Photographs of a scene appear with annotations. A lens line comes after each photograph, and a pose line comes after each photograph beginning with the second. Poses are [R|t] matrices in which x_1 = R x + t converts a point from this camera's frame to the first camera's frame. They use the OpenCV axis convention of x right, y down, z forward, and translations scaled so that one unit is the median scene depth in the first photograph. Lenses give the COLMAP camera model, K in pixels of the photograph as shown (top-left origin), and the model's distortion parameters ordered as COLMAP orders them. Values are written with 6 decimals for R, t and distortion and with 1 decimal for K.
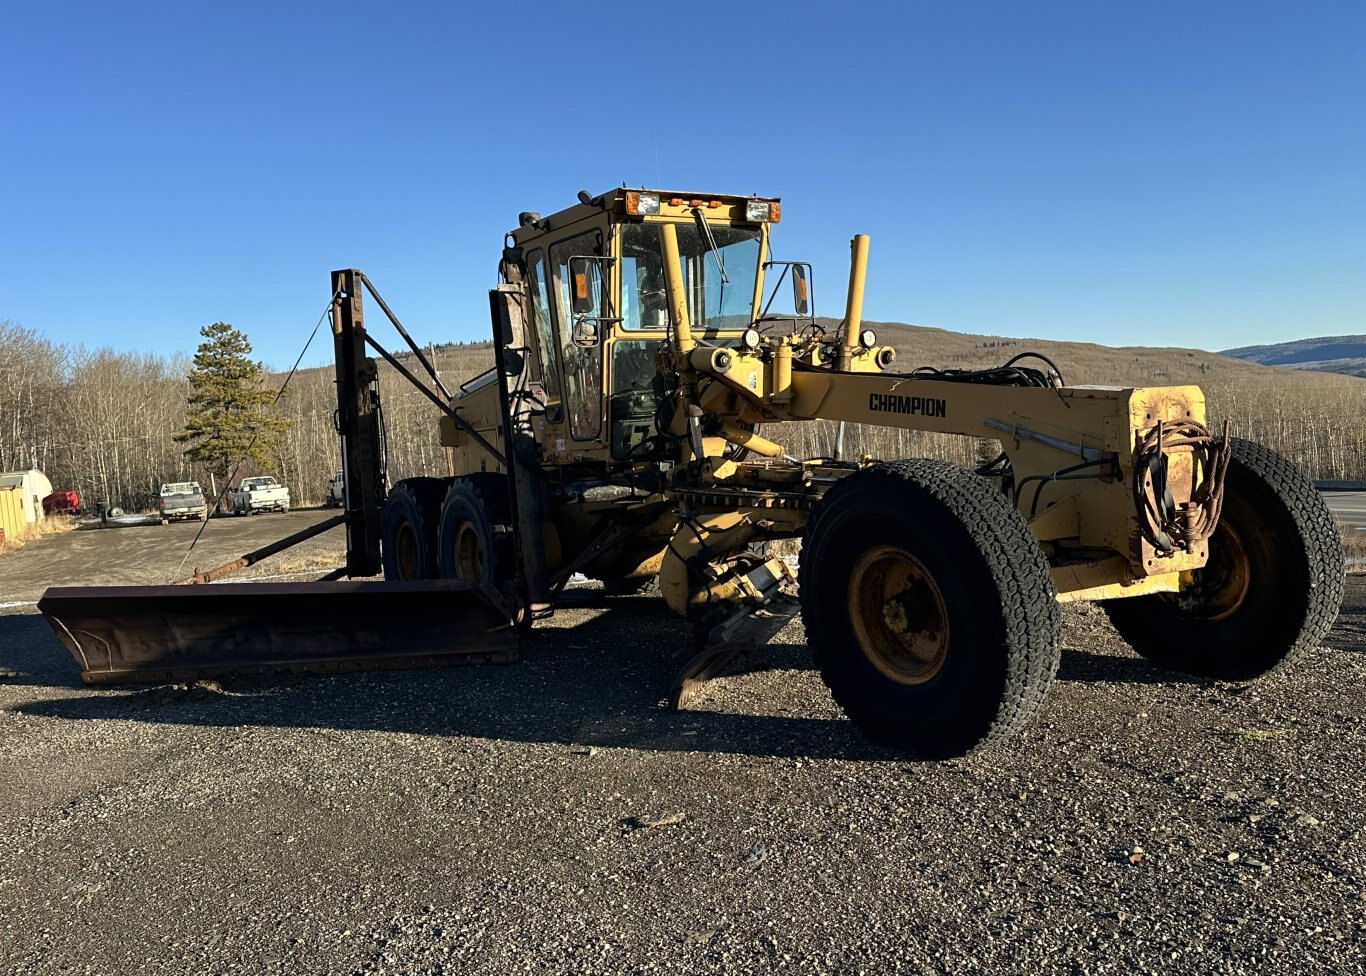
lens RADIAL K [[1256.1, 0, 770.7], [0, 1256.1, 467.3], [0, 0, 1]] dist [0.115838, -0.002218]
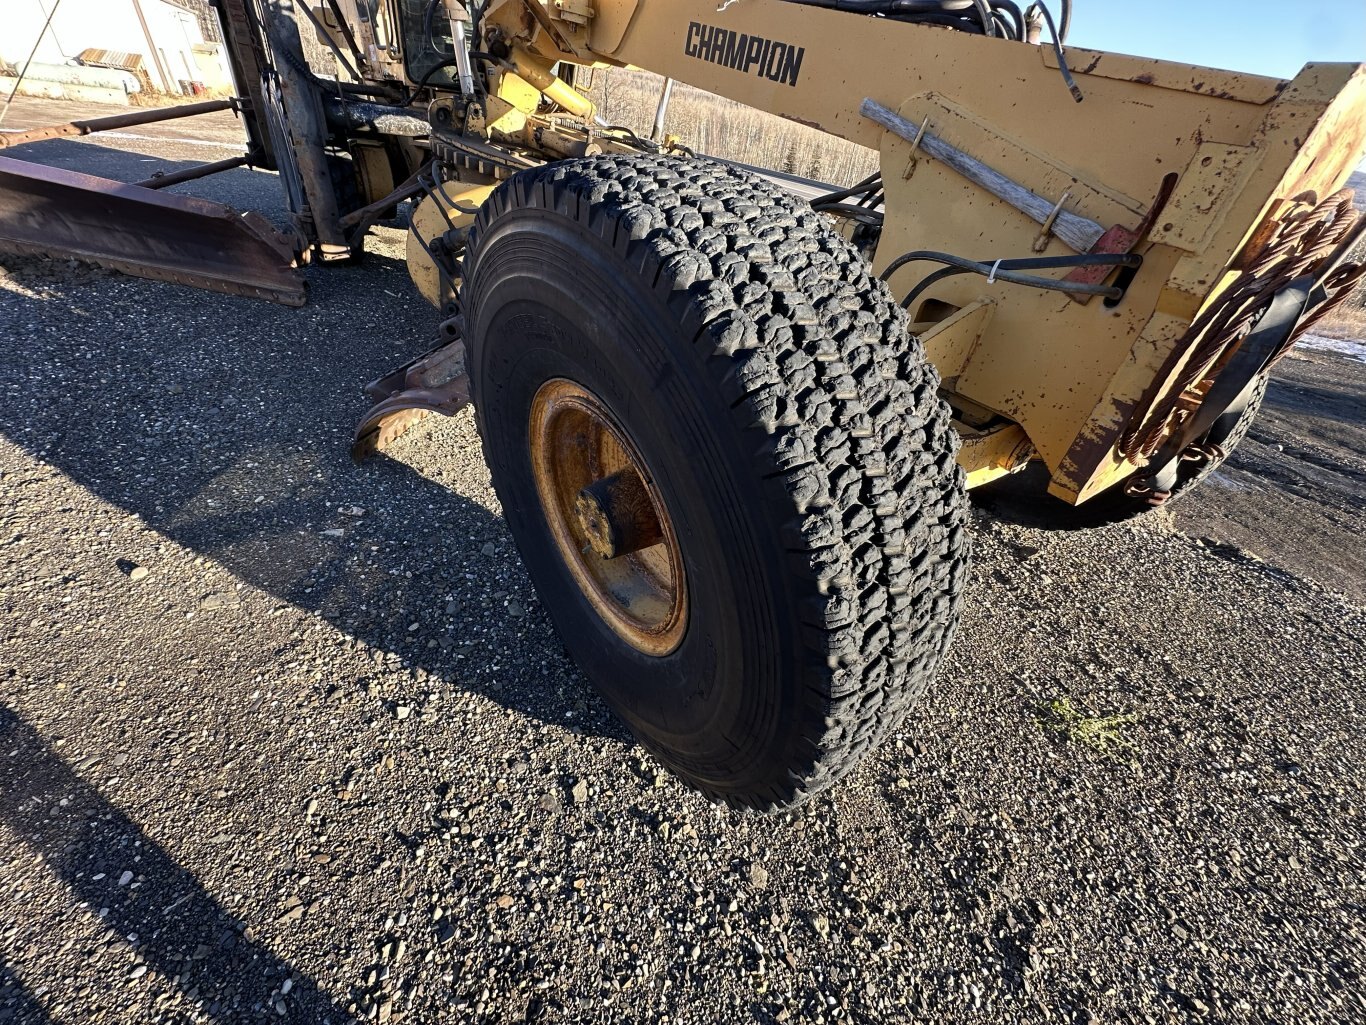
lens RADIAL K [[548.8, 0, 679.9], [0, 548.8, 520.0], [0, 0, 1]] dist [-0.002672, -0.000330]
pose [[0.982678, 0.151832, 0.106255, 0.090028], [-0.185313, 0.809786, 0.556691, -0.007917], [-0.001520, -0.566739, 0.823896, 0.681534]]
